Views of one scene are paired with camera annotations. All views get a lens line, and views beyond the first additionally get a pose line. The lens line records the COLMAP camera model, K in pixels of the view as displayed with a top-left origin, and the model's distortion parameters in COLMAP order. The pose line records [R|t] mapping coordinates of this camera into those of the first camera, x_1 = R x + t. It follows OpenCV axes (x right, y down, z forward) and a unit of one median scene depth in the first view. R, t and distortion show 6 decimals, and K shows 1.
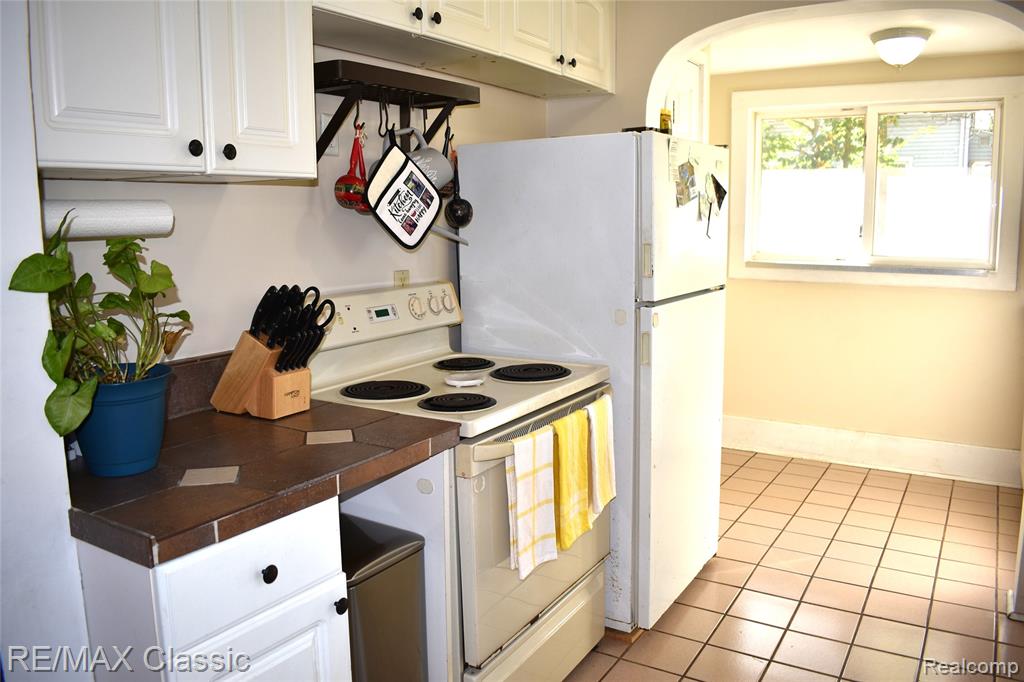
lens RADIAL K [[808.2, 0, 514.8], [0, 808.2, 341.6], [0, 0, 1]] dist [-0.091360, 0.010515]
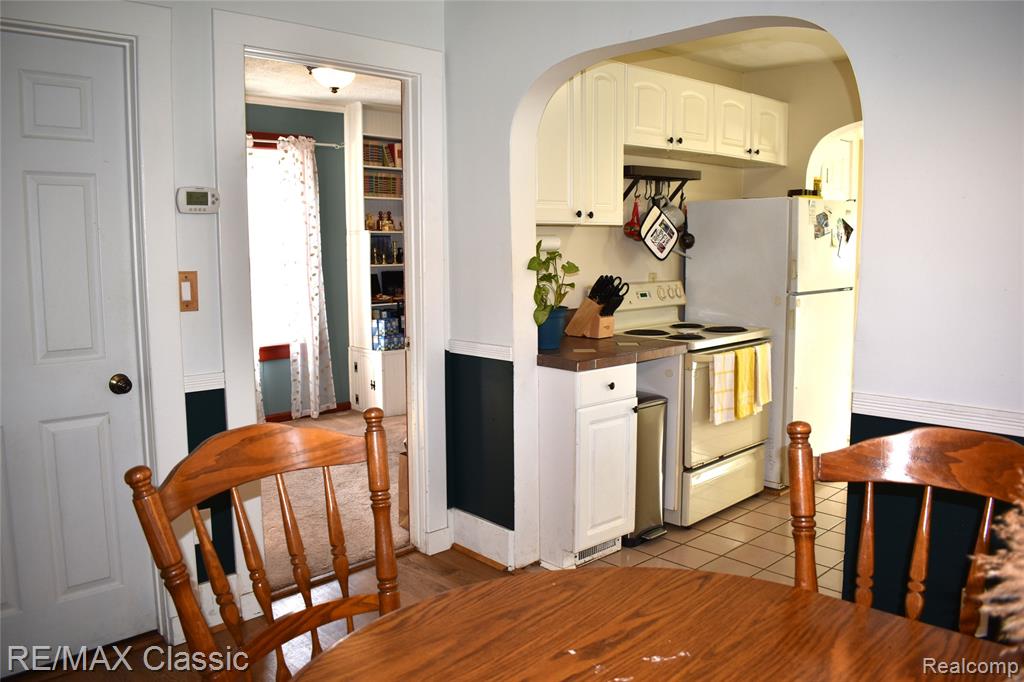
lens RADIAL K [[808.2, 0, 504.5], [0, 808.2, 335.8], [0, 0, 1]] dist [-0.091360, 0.010515]
pose [[0.965121, 0.036286, -0.259277, 0.009723], [-0.044243, 0.998710, -0.024915, 0.122209], [0.258039, 0.035518, 0.965481, -0.889991]]
